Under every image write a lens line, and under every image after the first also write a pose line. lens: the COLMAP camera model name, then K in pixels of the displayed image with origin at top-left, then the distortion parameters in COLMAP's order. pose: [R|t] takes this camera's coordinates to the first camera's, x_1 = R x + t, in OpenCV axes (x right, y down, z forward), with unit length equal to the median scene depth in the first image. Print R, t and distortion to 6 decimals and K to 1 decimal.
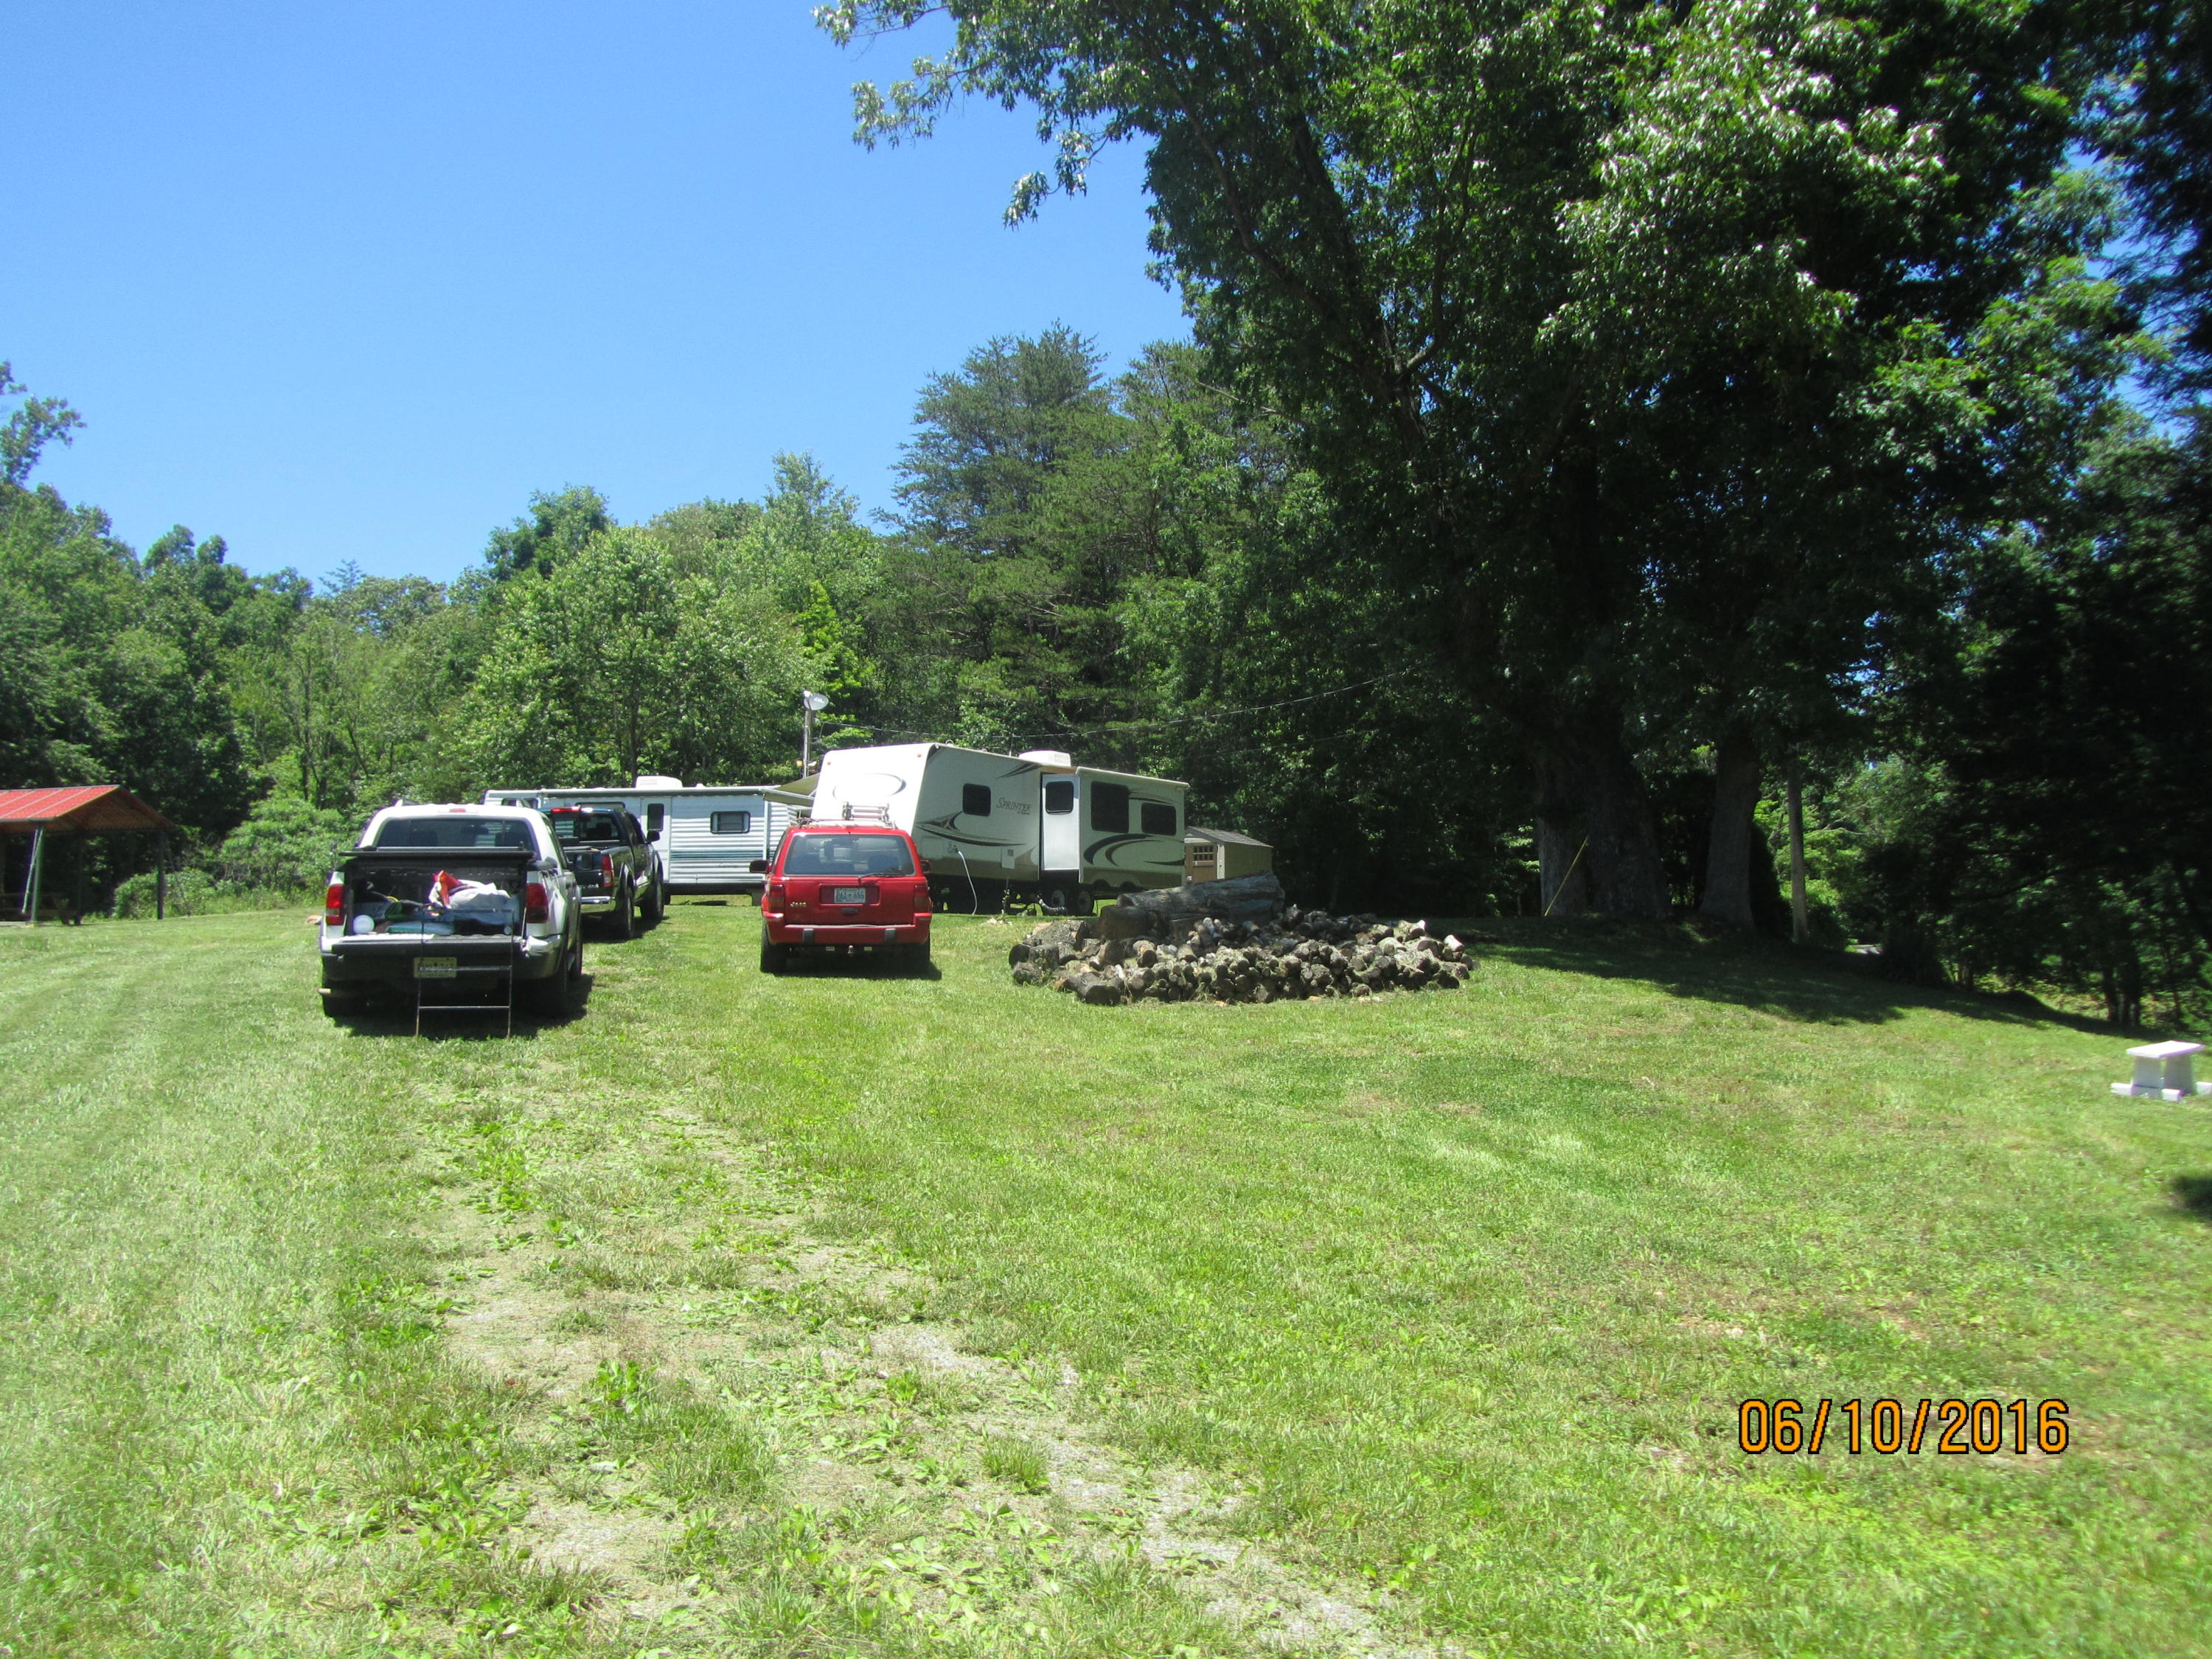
lens RADIAL K [[1817.5, 0, 1088.1], [0, 1817.5, 807.2], [0, 0, 1]] dist [-0.049231, 0.018321]
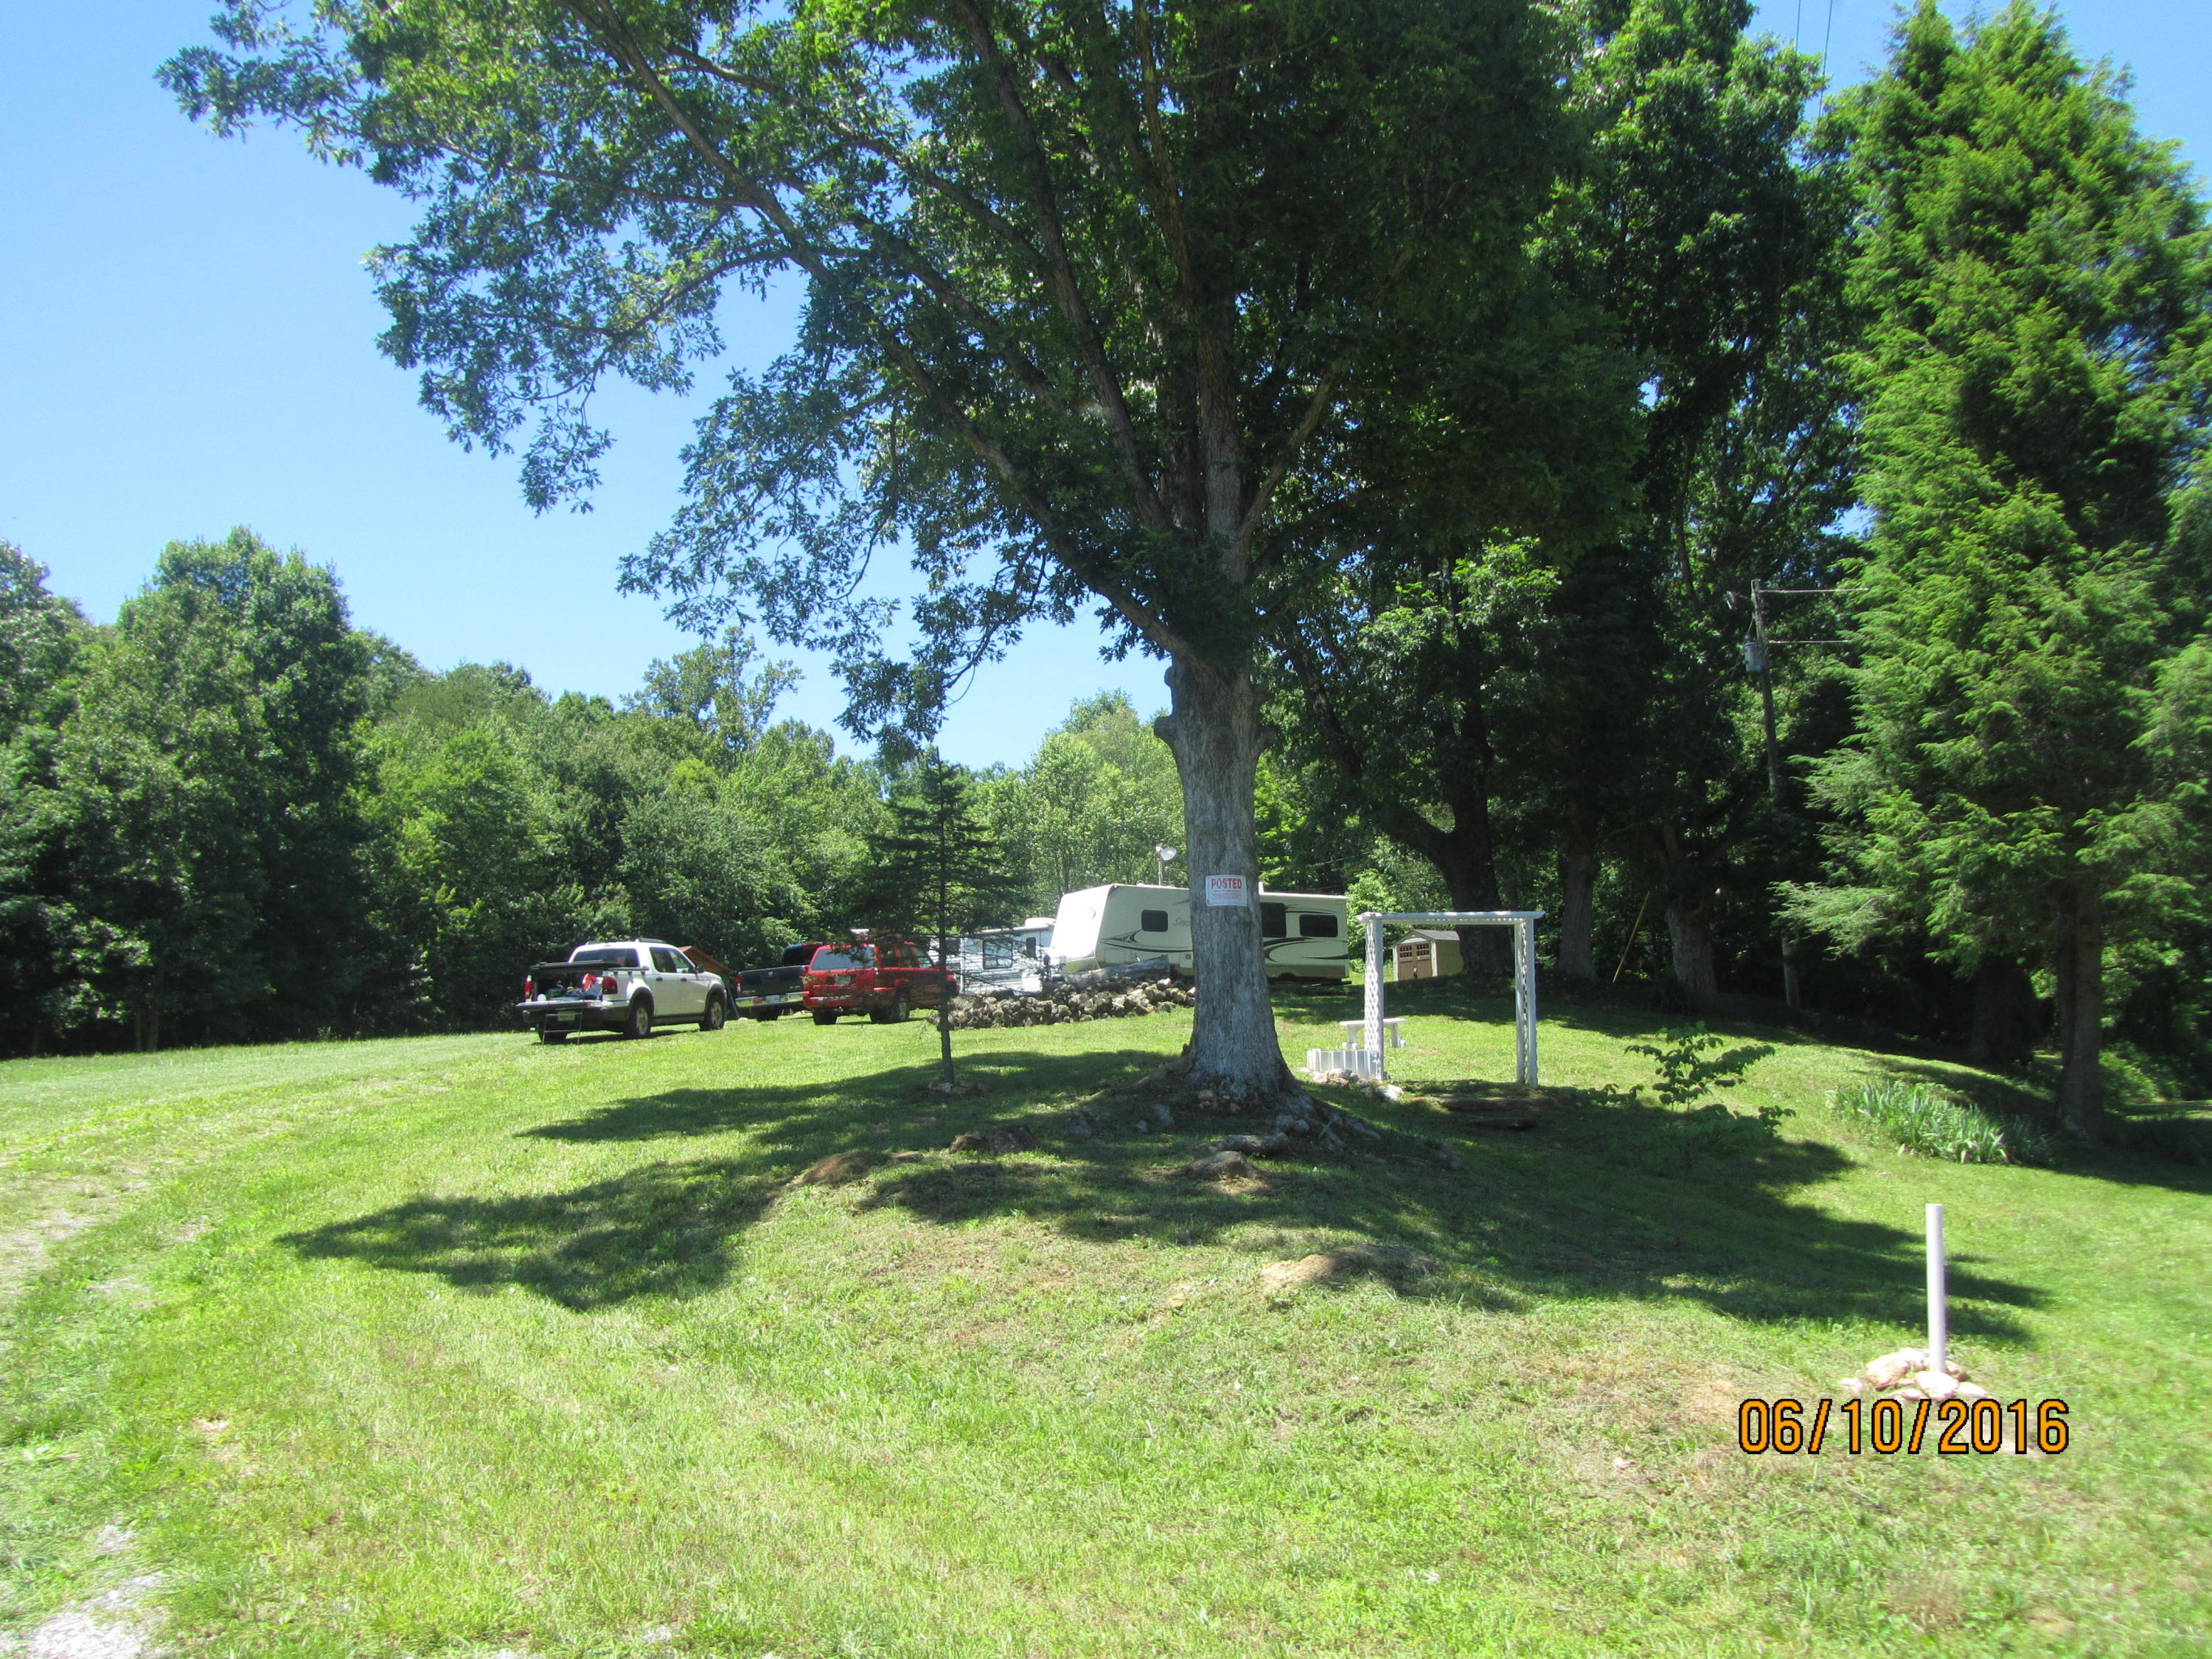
lens RADIAL K [[1817.5, 0, 1095.8], [0, 1817.5, 839.3], [0, 0, 1]] dist [-0.049231, 0.018321]
pose [[0.905062, -0.082851, -0.417132, 0.213816], [0.059659, 0.995876, -0.068358, 0.011561], [0.421075, 0.036982, 0.906272, -0.139827]]
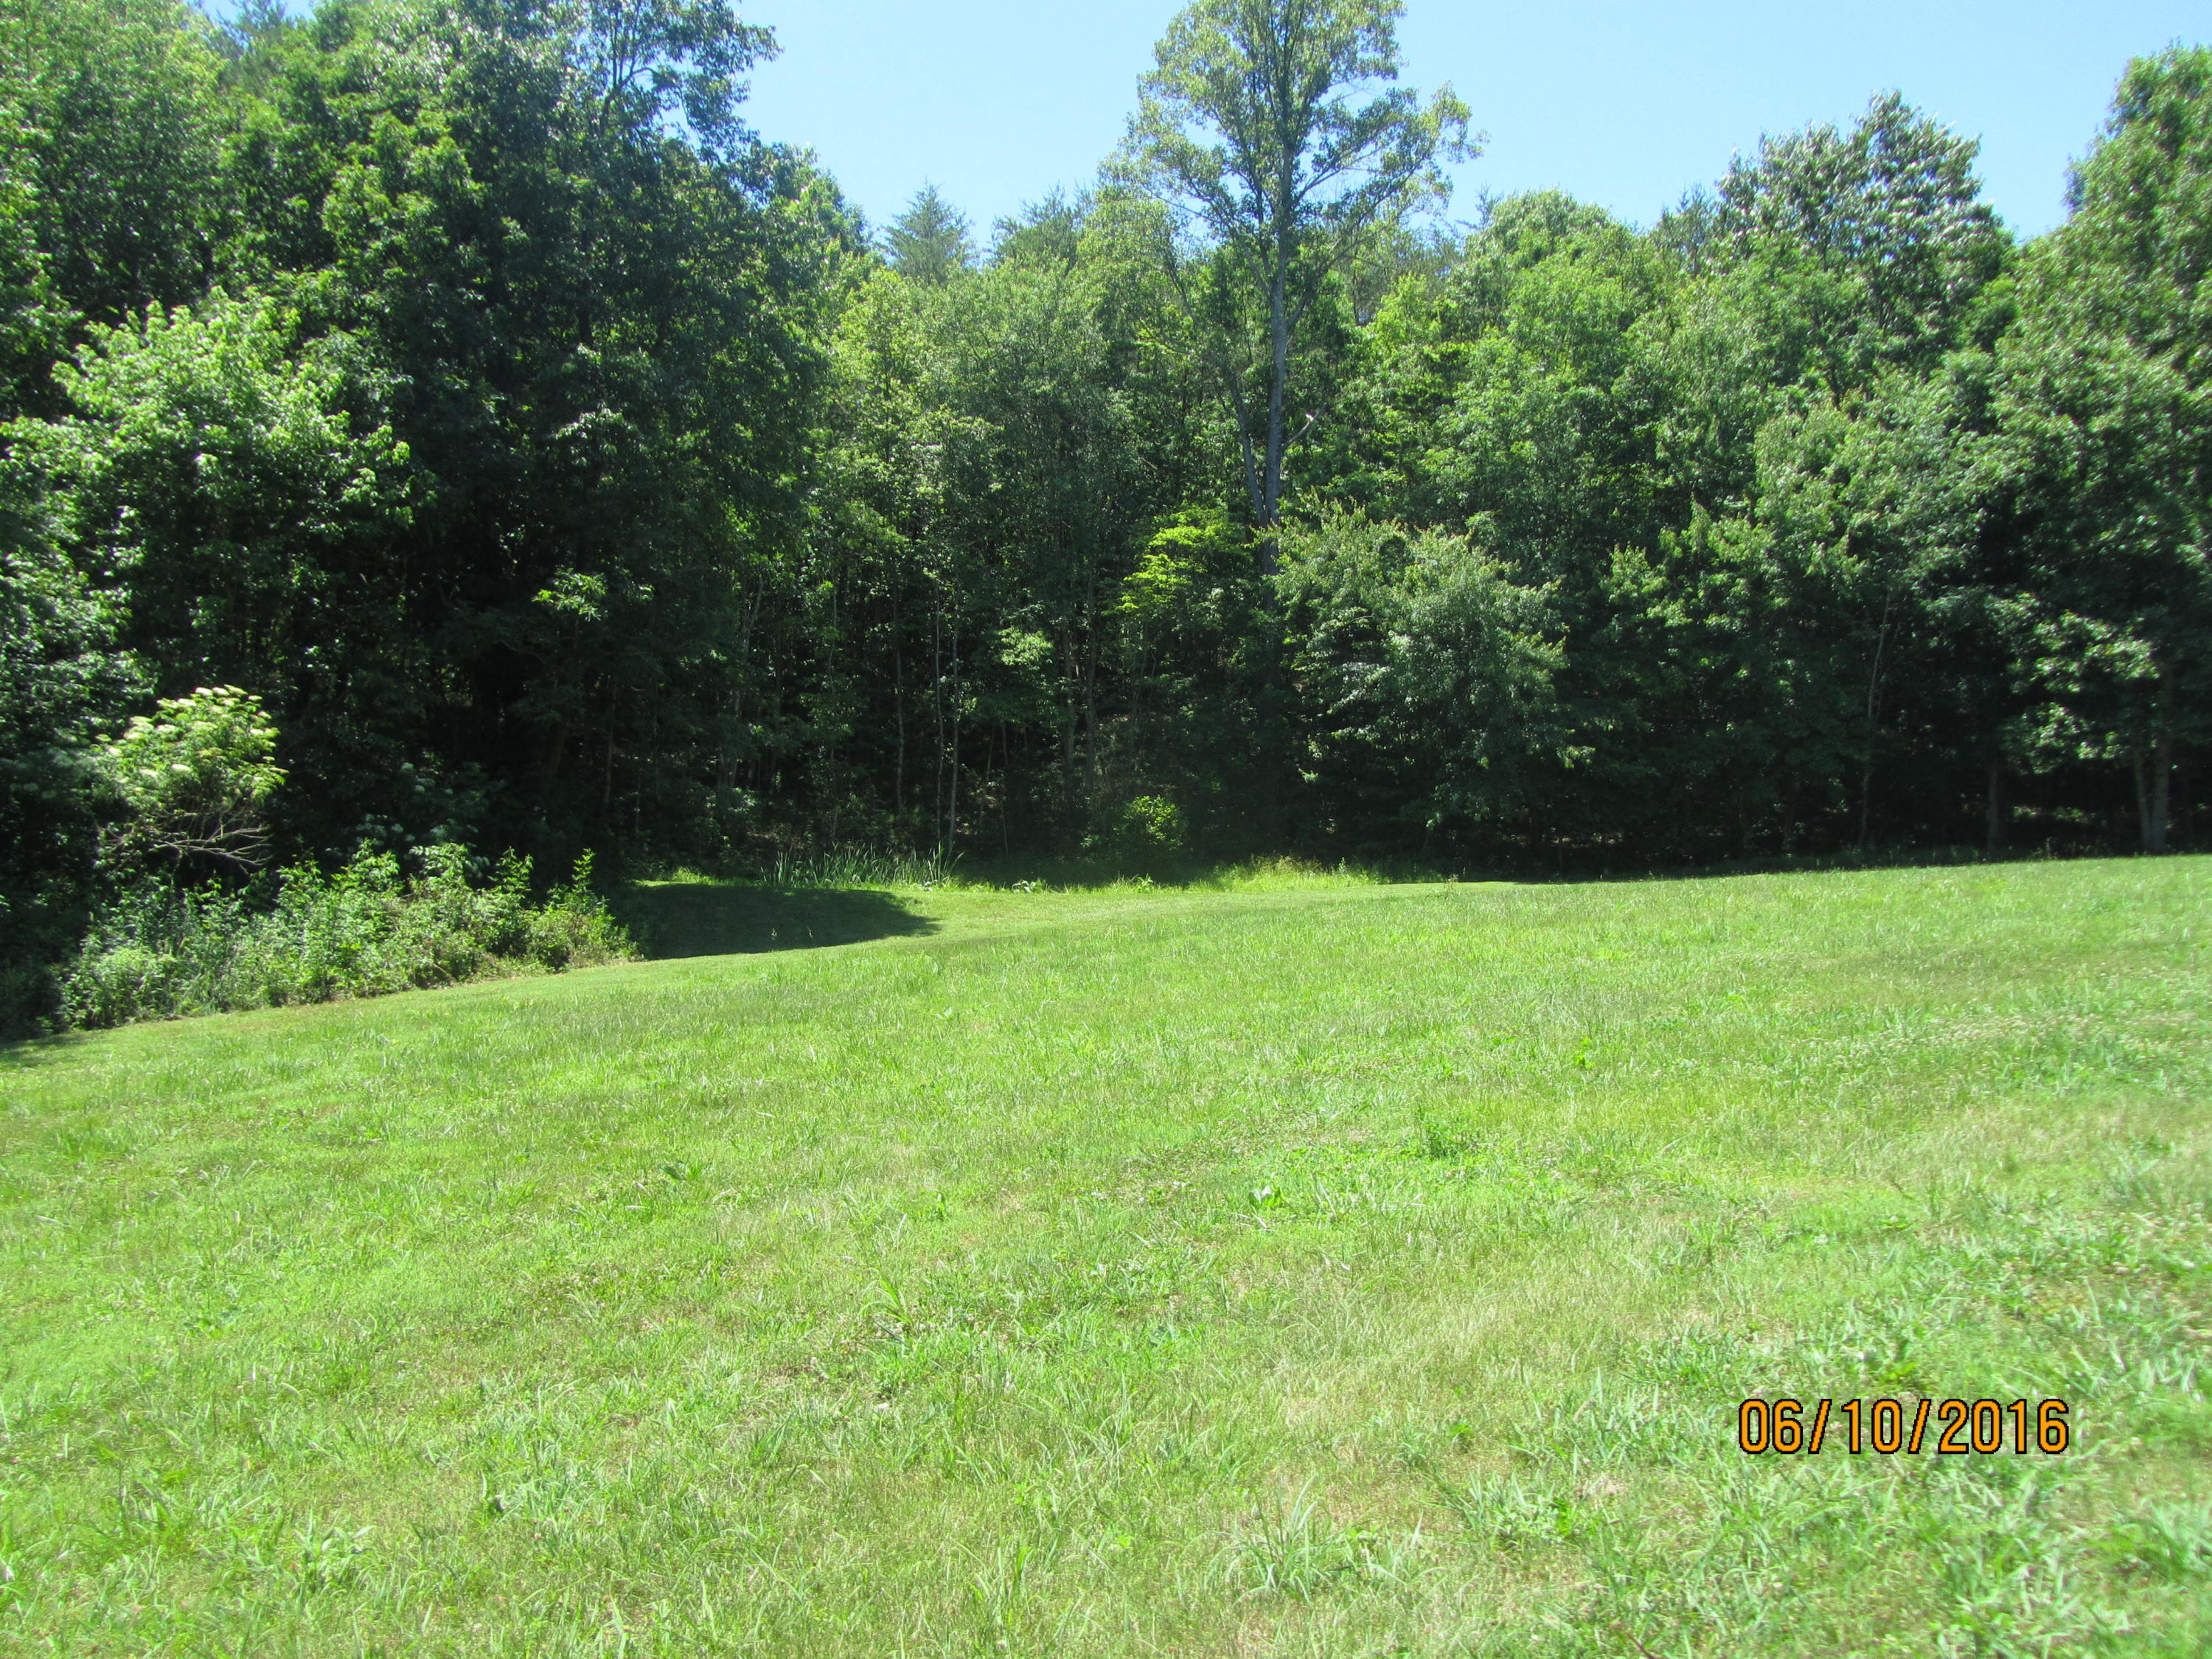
lens RADIAL K [[1817.5, 0, 1098.9], [0, 1817.5, 792.7], [0, 0, 1]] dist [-0.049231, 0.018321]
pose [[0.146219, -0.017298, -0.989101, -0.042397], [0.079835, 0.996792, -0.005630, -0.000766], [0.986026, -0.078141, 0.147131, 0.030869]]
